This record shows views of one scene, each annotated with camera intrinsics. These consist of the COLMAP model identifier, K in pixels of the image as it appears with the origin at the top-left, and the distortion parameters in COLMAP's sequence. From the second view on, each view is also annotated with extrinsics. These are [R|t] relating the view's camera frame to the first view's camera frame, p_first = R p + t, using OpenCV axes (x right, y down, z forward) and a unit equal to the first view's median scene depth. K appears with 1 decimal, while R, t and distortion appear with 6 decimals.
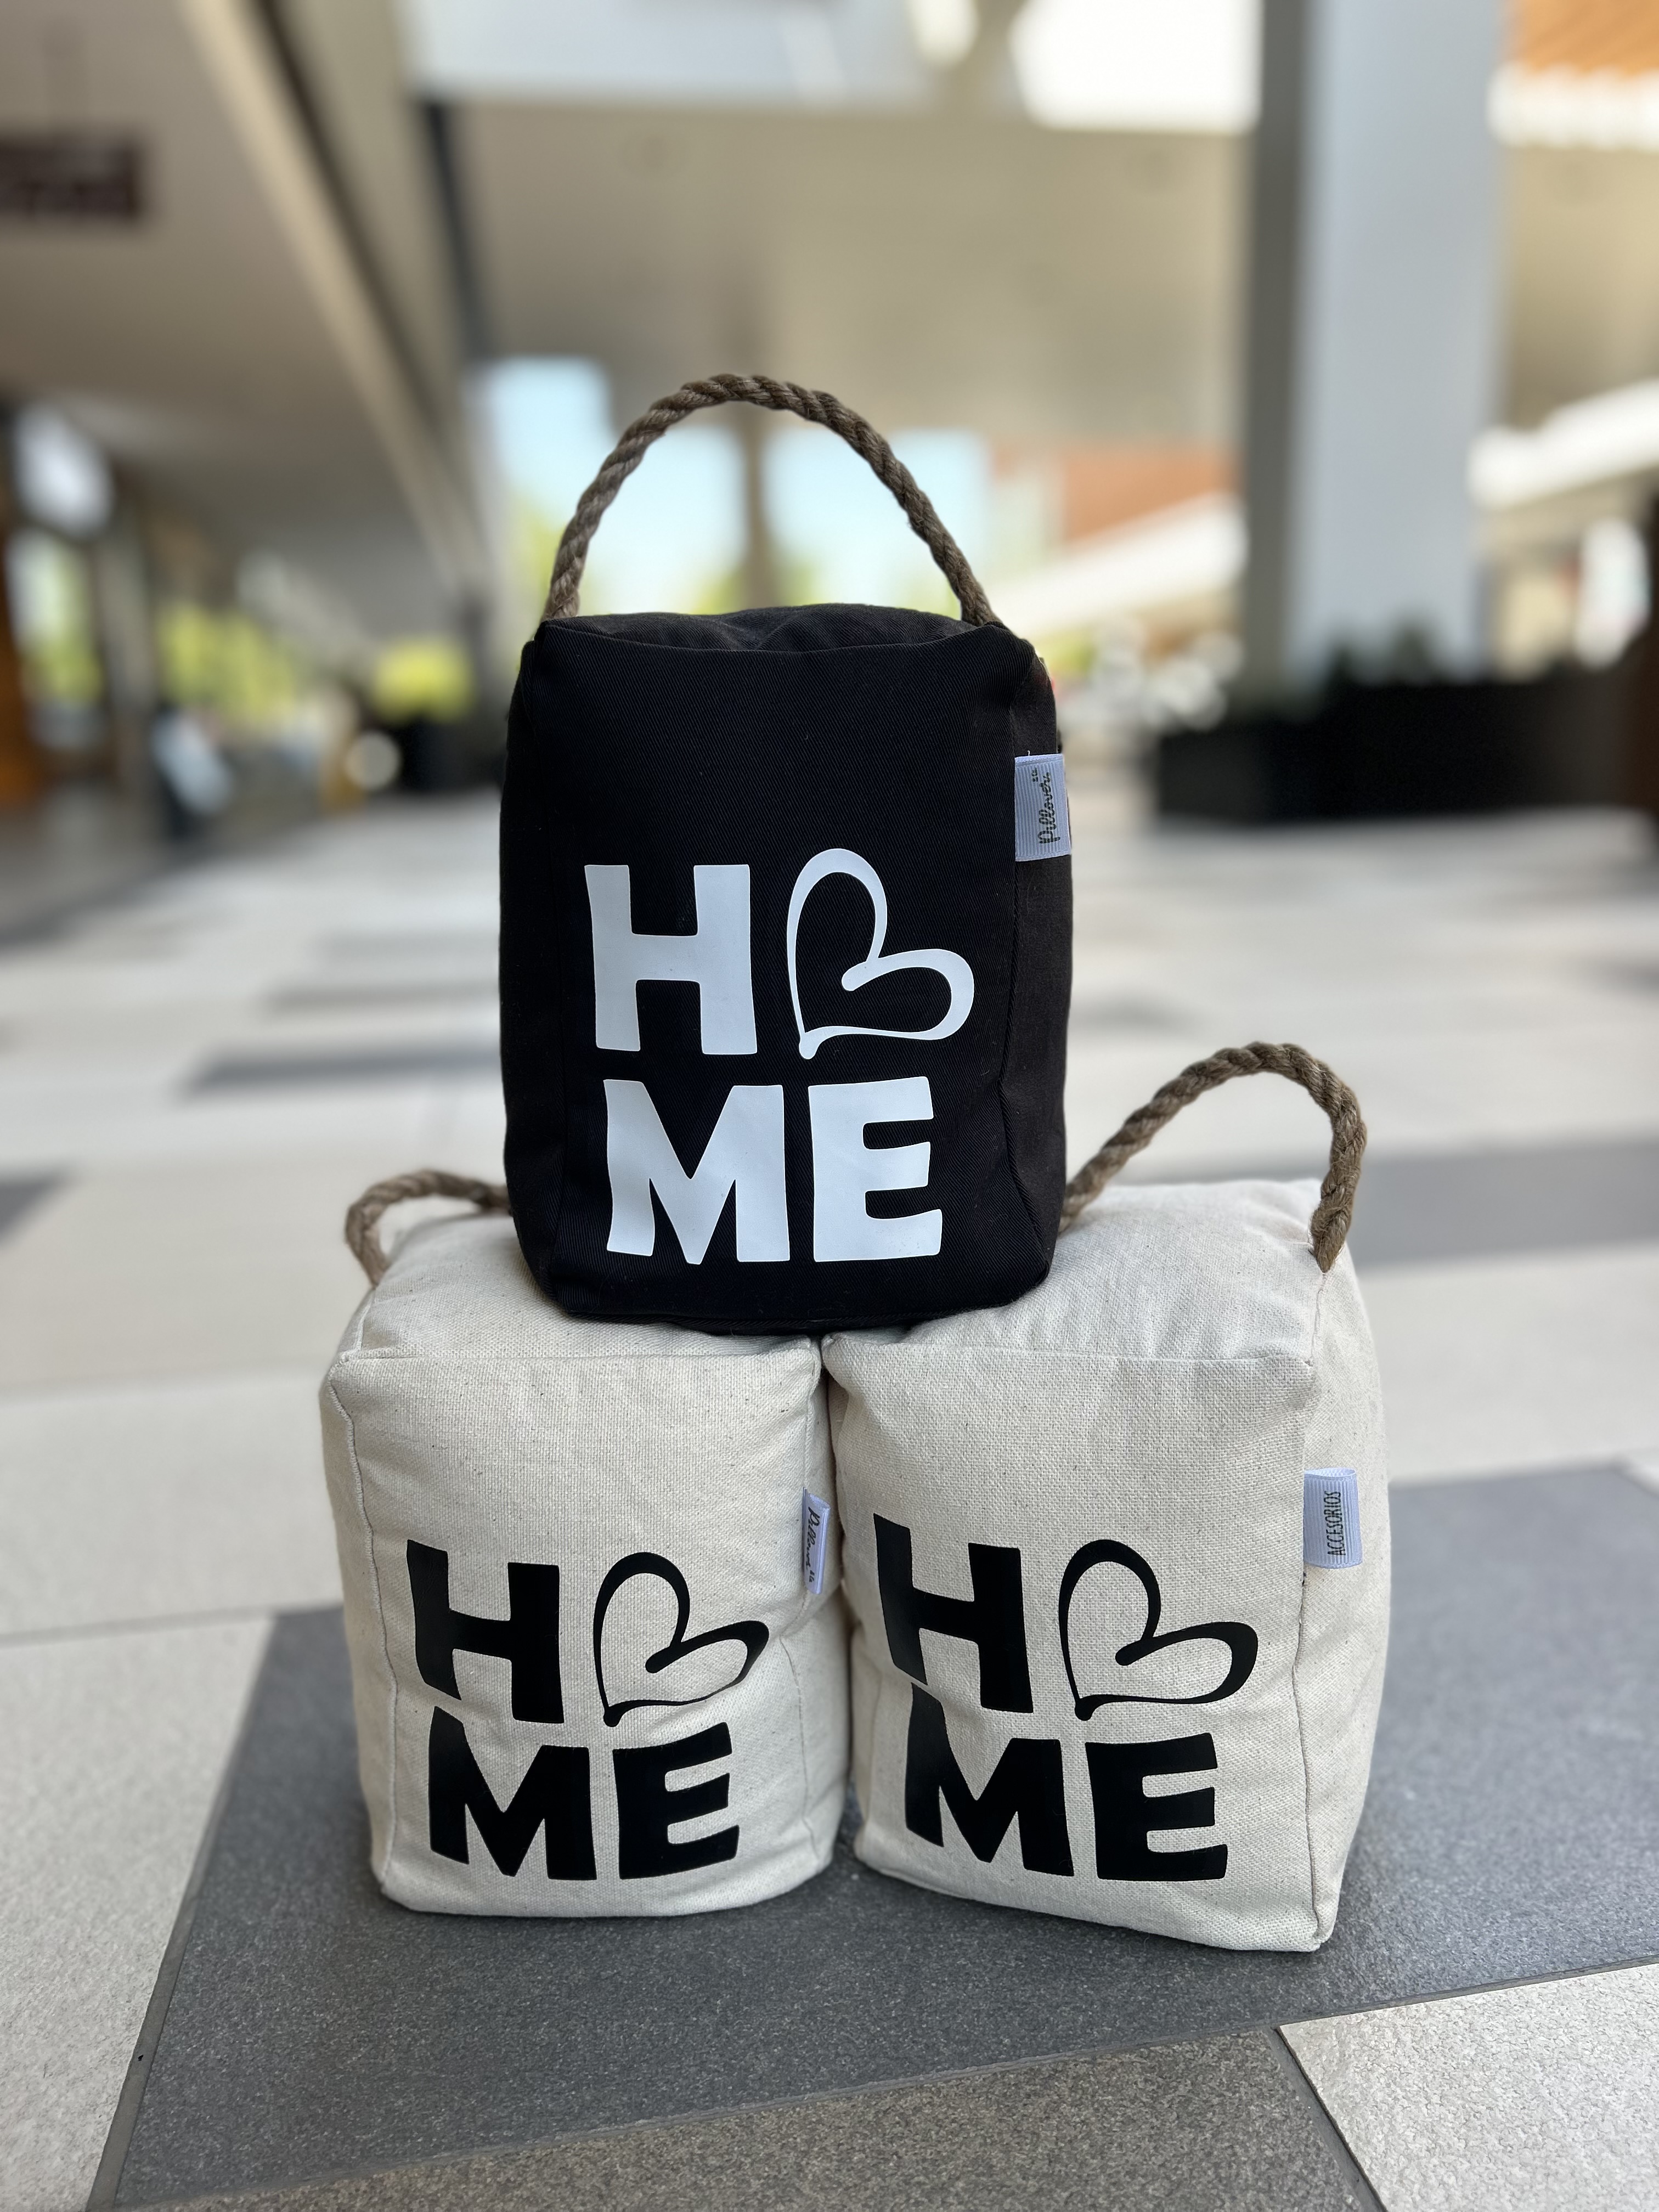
lens RADIAL K [[1649.7, 0, 829.5], [0, 1649.7, 1106.0], [0, 0, 1]] dist [-0.001080, -0.053372]
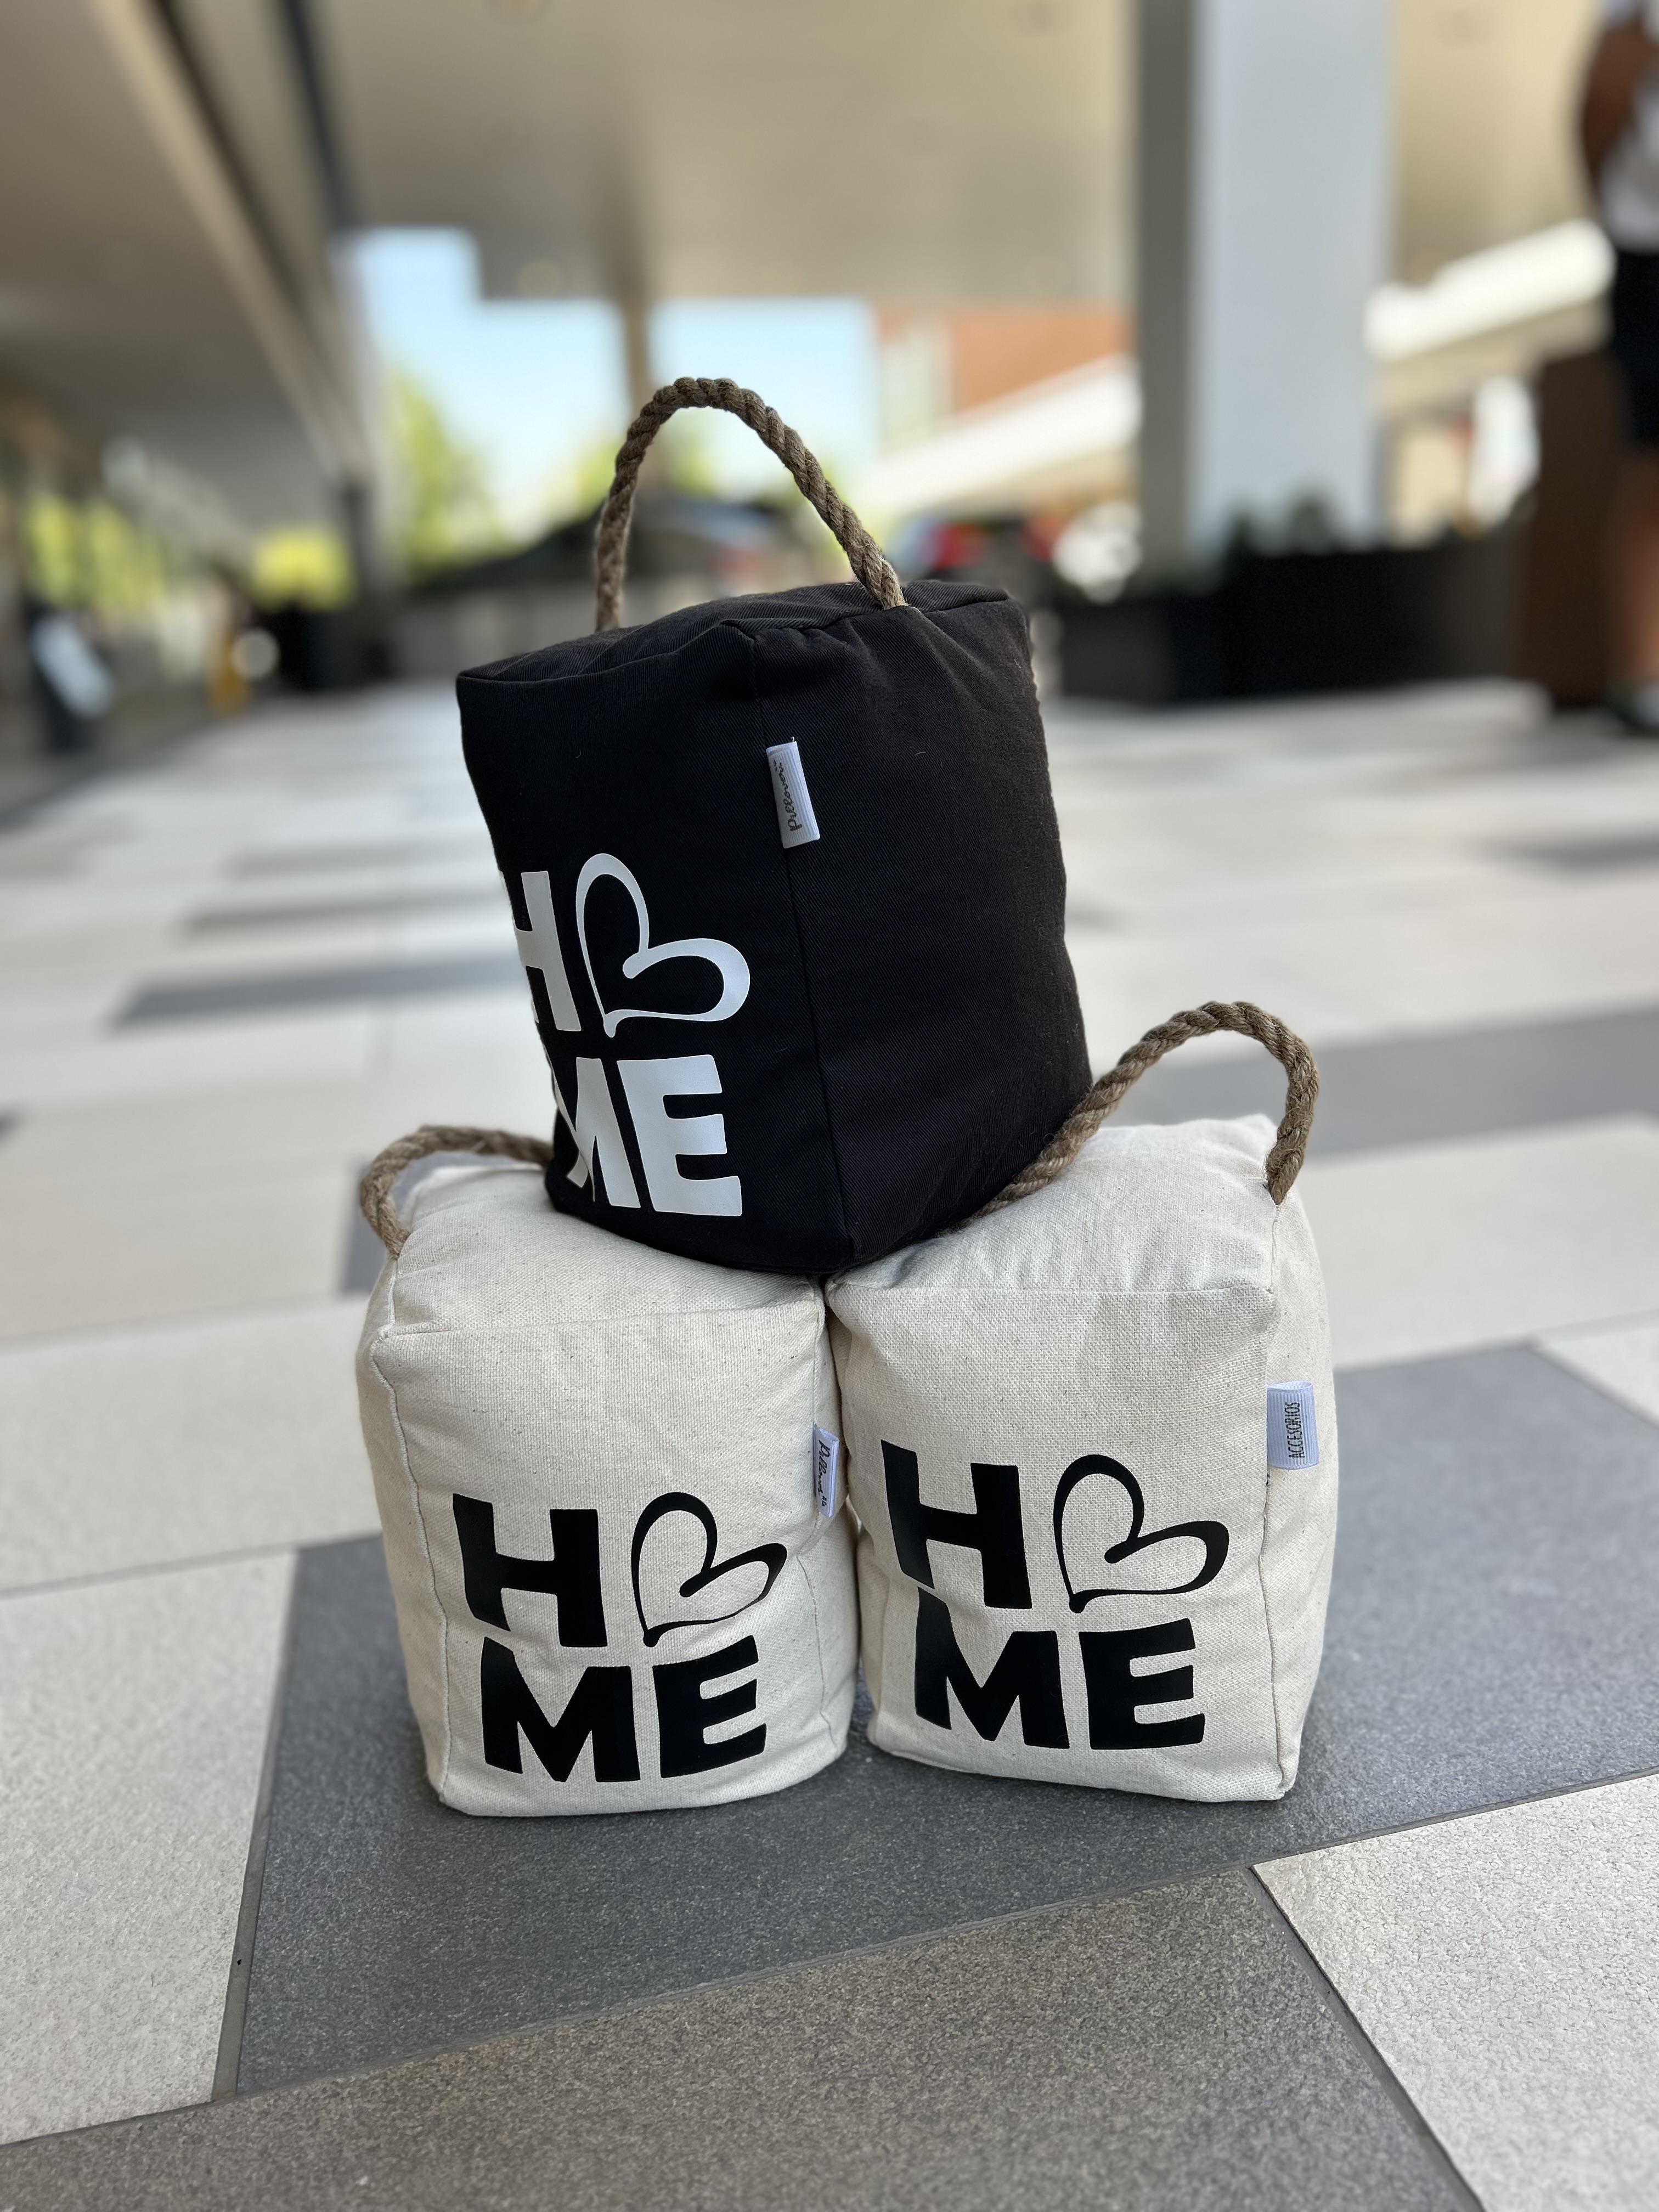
lens RADIAL K [[1667.2, 0, 829.5], [0, 1667.2, 1106.0], [0, 0, 1]] dist [-0.044172, -0.004590]
pose [[0.997675, -0.041045, 0.054397, -0.057275], [0.037100, 0.996739, 0.071654, -0.055477], [-0.057160, -0.069470, 0.995945, -0.084789]]
